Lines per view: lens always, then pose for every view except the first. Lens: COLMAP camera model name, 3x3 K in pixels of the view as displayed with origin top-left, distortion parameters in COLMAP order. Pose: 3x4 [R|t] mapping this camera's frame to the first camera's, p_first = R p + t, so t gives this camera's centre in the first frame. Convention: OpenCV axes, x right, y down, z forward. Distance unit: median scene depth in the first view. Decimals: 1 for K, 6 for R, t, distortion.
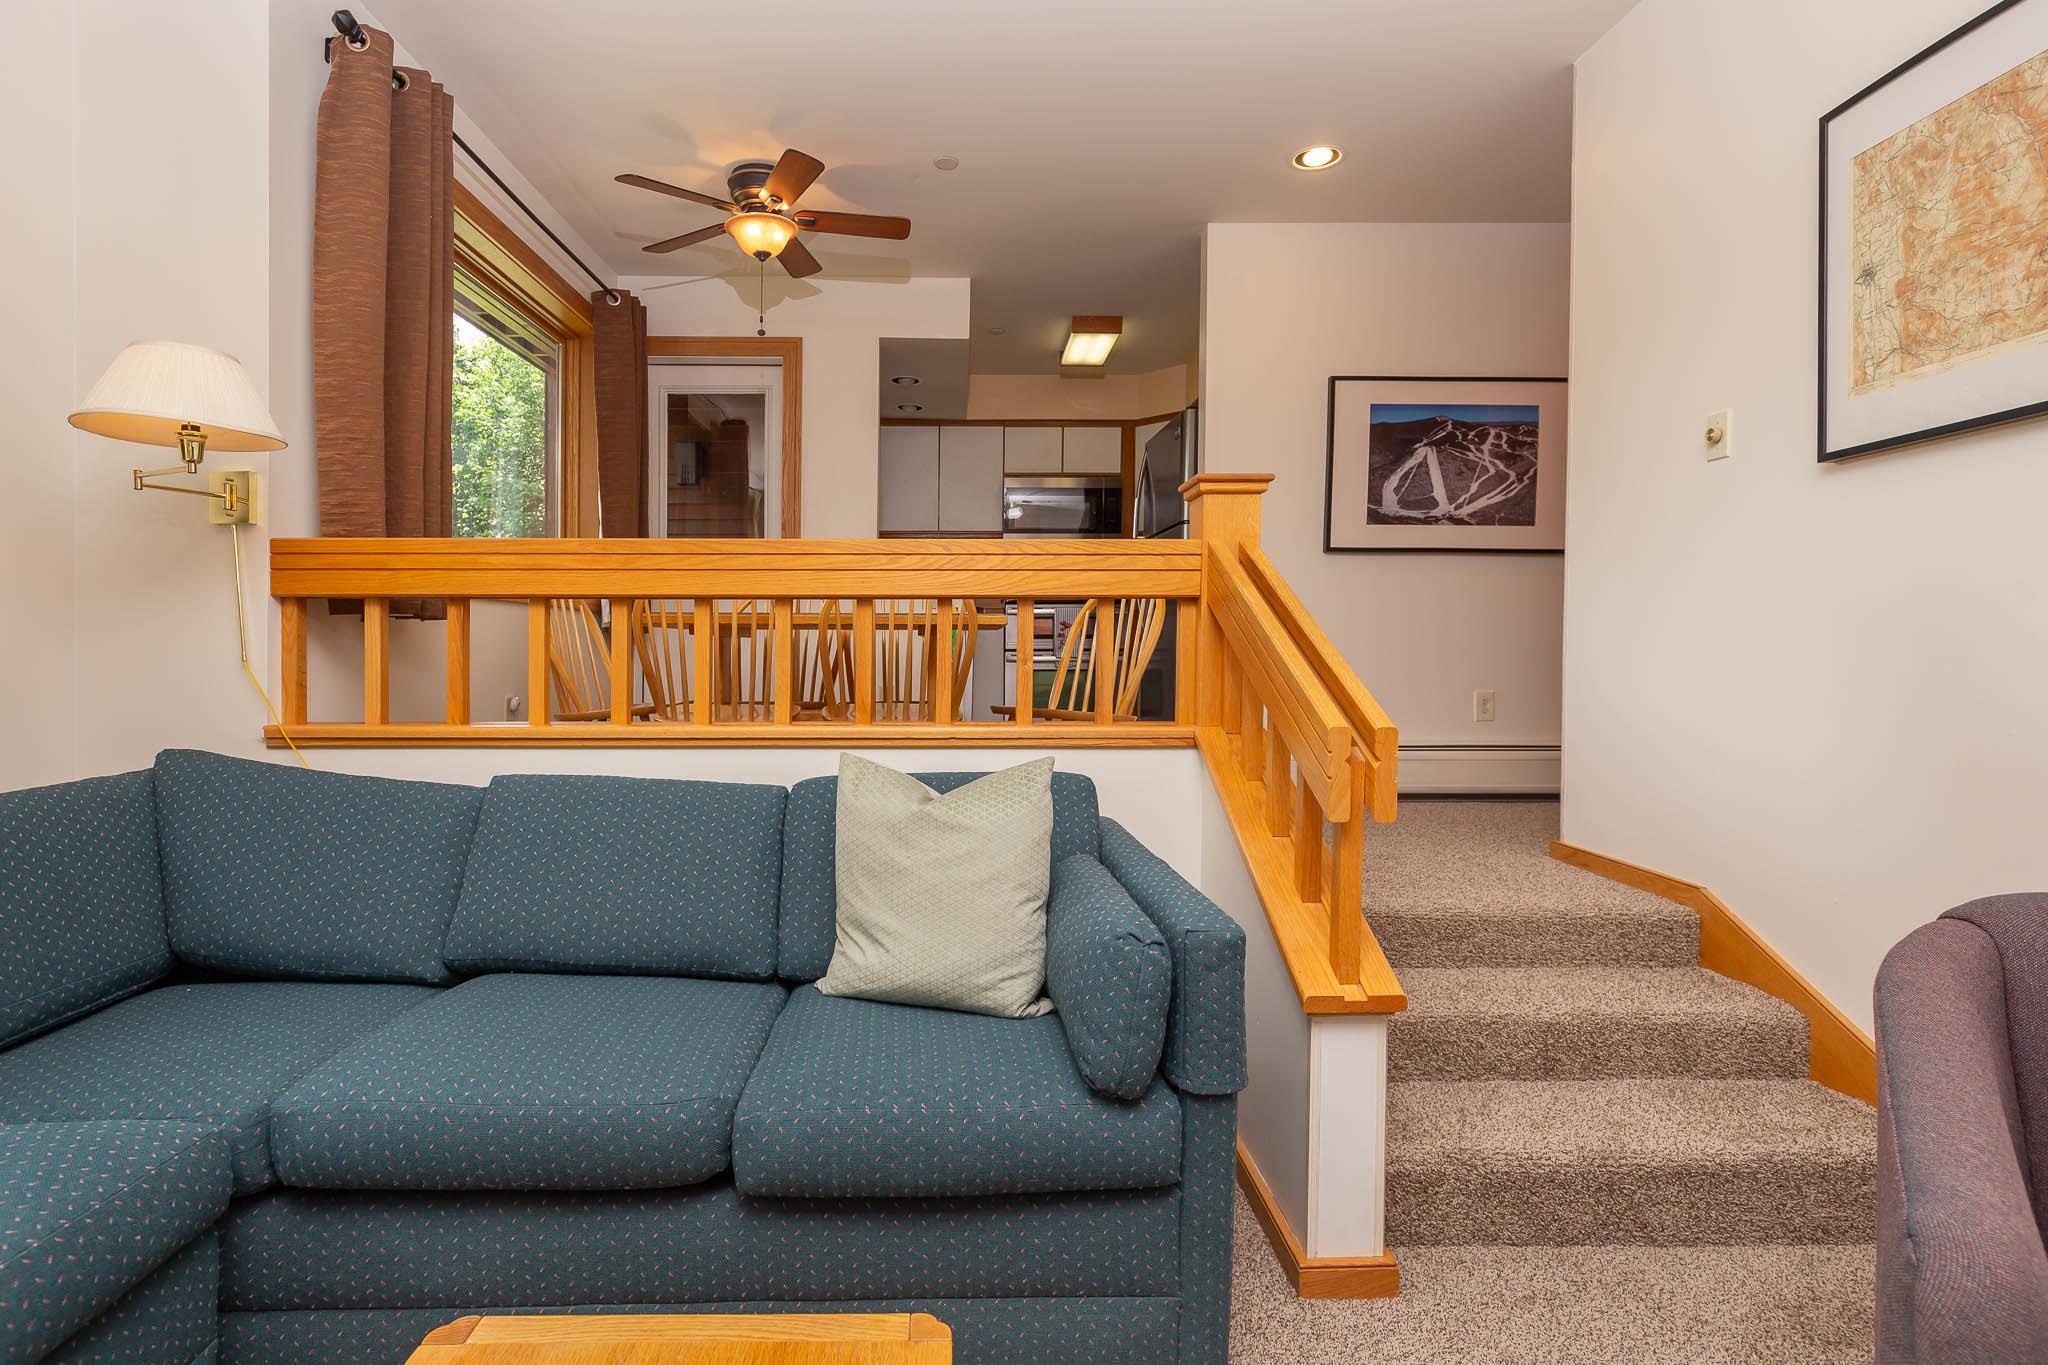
lens RADIAL K [[975.7, 0, 1012.3], [0, 975.7, 684.3], [0, 0, 1]] dist [-0.006335, 0.000409]
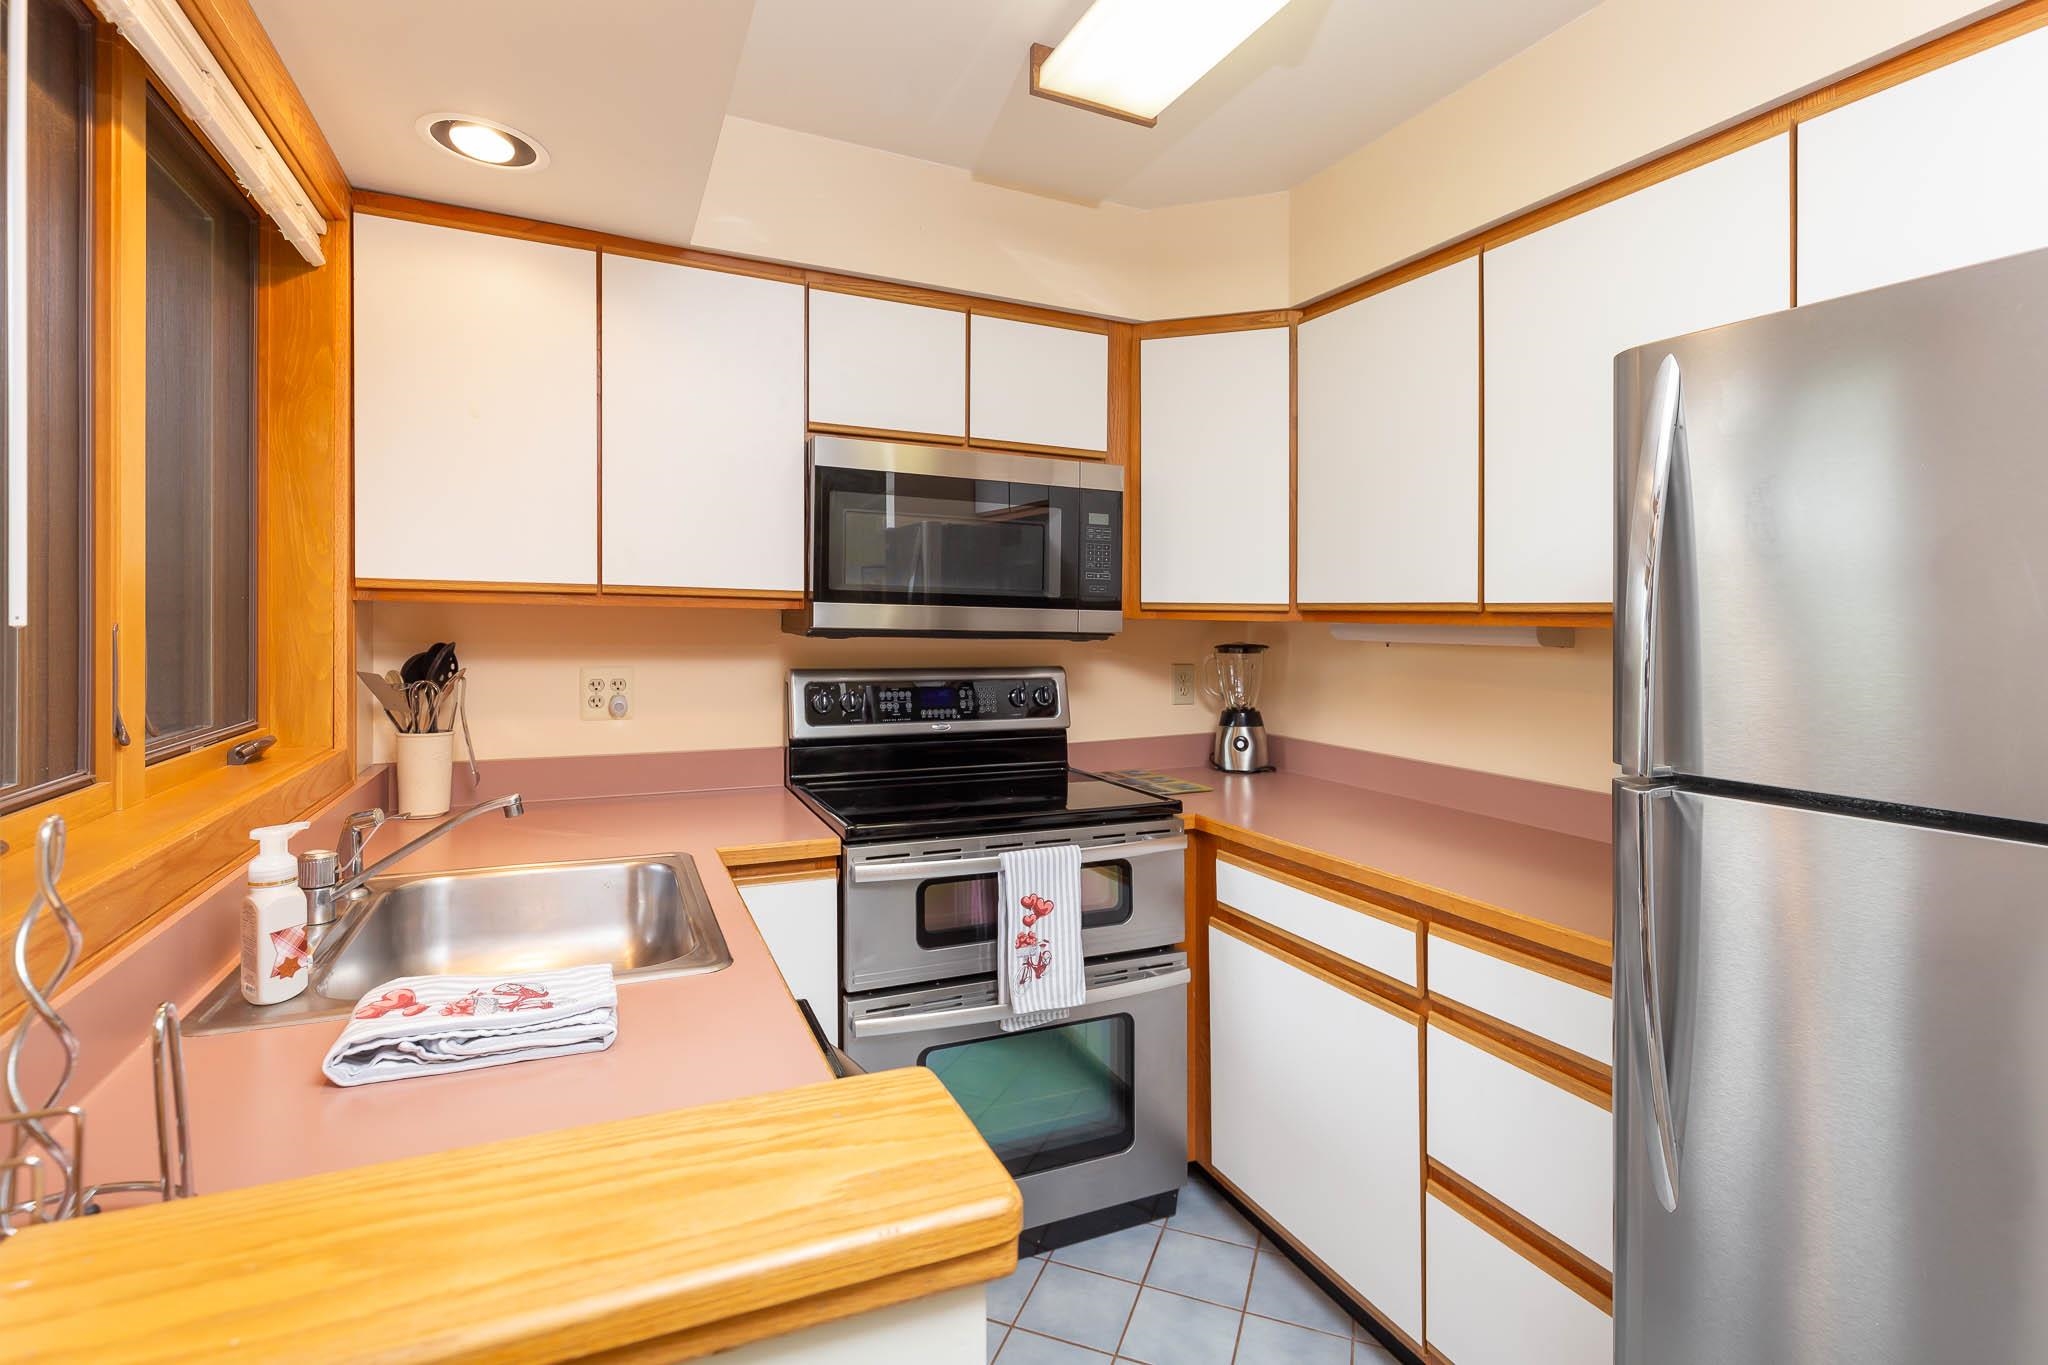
lens RADIAL K [[975.7, 0, 1050.4], [0, 975.7, 622.5], [0, 0, 1]] dist [-0.006335, 0.000409]
pose [[0.929193, 0.024516, 0.368781, -0.087705], [-0.011823, 0.999259, -0.036640, -0.221711], [-0.369406, 0.029686, 0.928794, 1.076351]]
